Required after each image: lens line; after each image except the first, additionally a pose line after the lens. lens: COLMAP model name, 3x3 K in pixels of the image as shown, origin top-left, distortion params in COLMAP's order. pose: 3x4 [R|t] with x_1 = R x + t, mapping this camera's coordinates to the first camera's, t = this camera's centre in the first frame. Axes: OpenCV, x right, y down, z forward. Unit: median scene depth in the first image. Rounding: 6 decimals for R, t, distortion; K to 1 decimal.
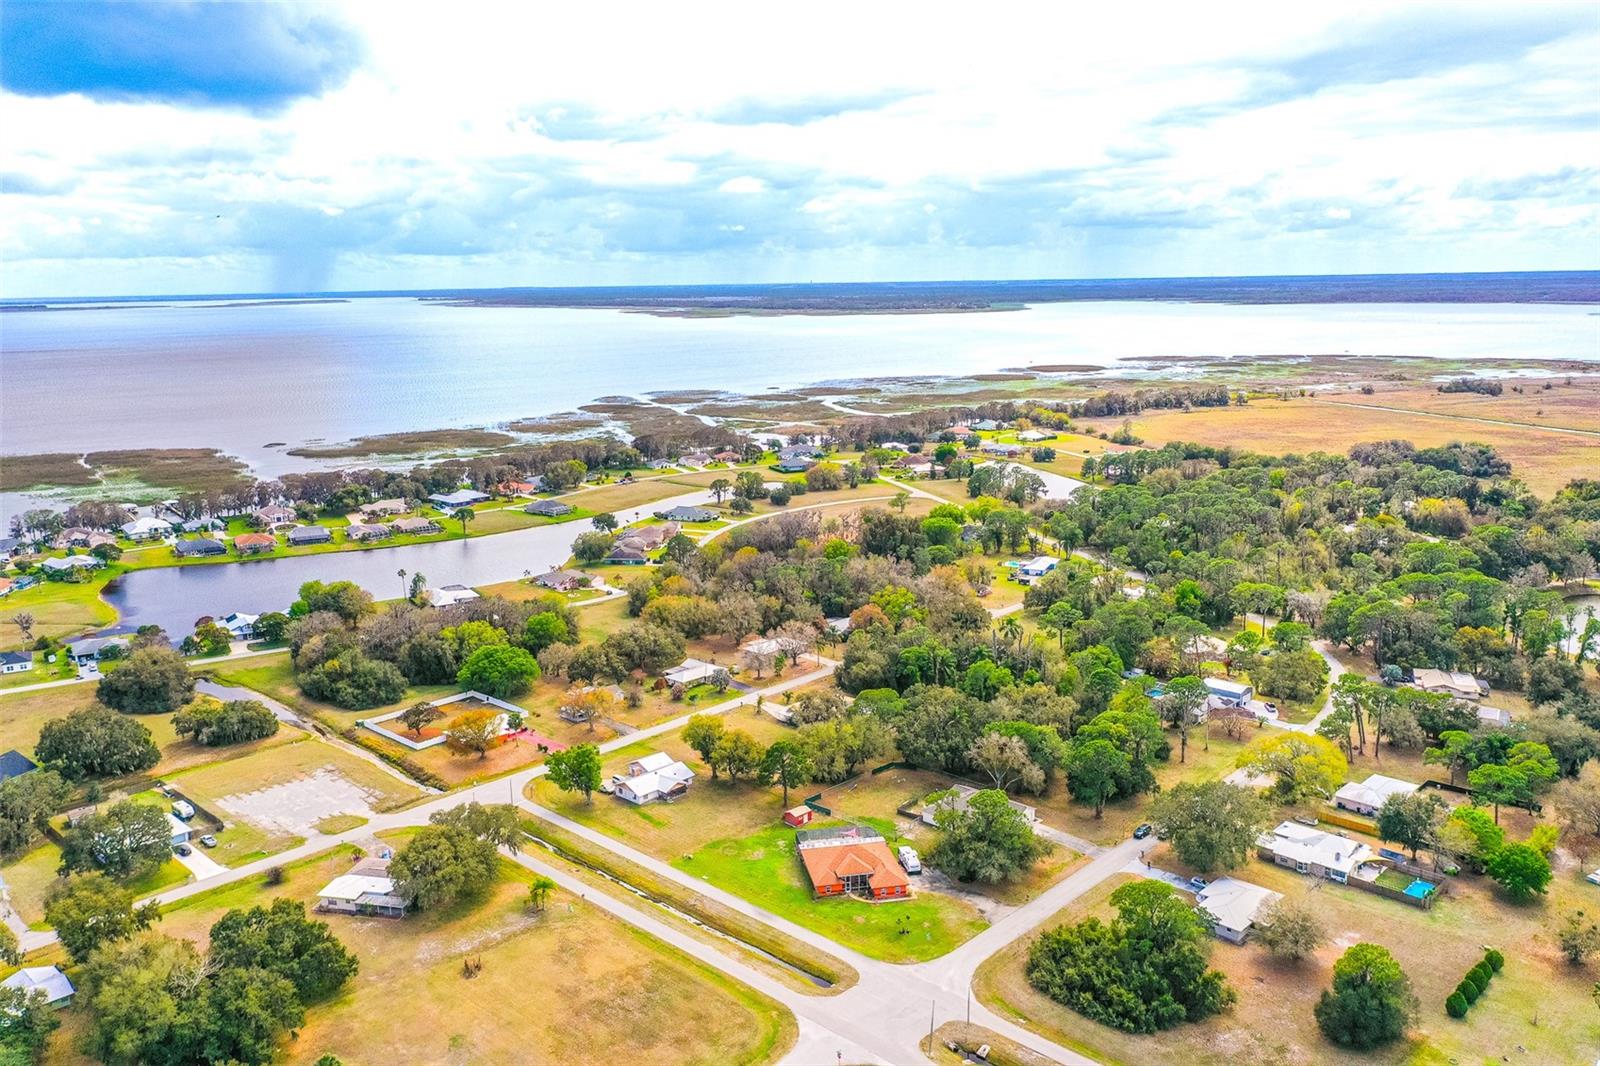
lens RADIAL K [[1264.2, 0, 800.0], [0, 1264.2, 533.0], [0, 0, 1]] dist [0.001580, 0.001271]
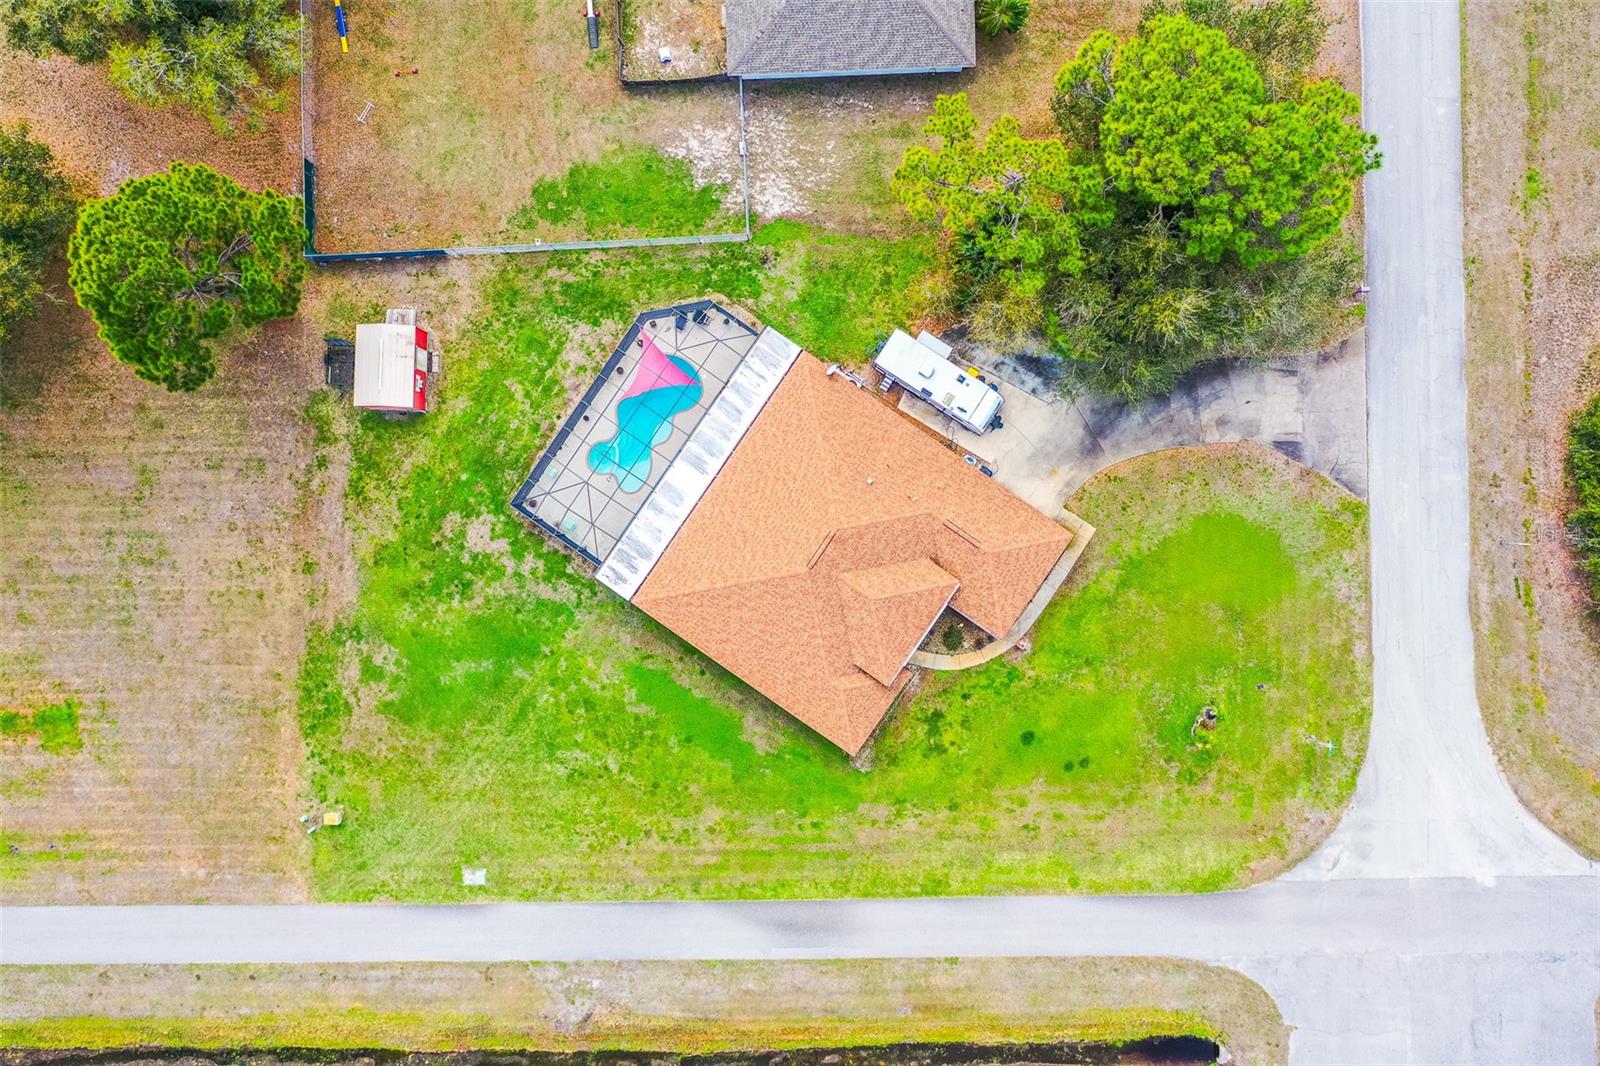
lens RADIAL K [[1264.2, 0, 800.0], [0, 1264.2, 533.0], [0, 0, 1]] dist [0.001580, 0.001271]
pose [[0.704671, -0.709522, -0.004044, 0.038918], [0.160983, 0.154326, 0.974817, -0.025342], [-0.691030, -0.687576, 0.222971, 0.903801]]
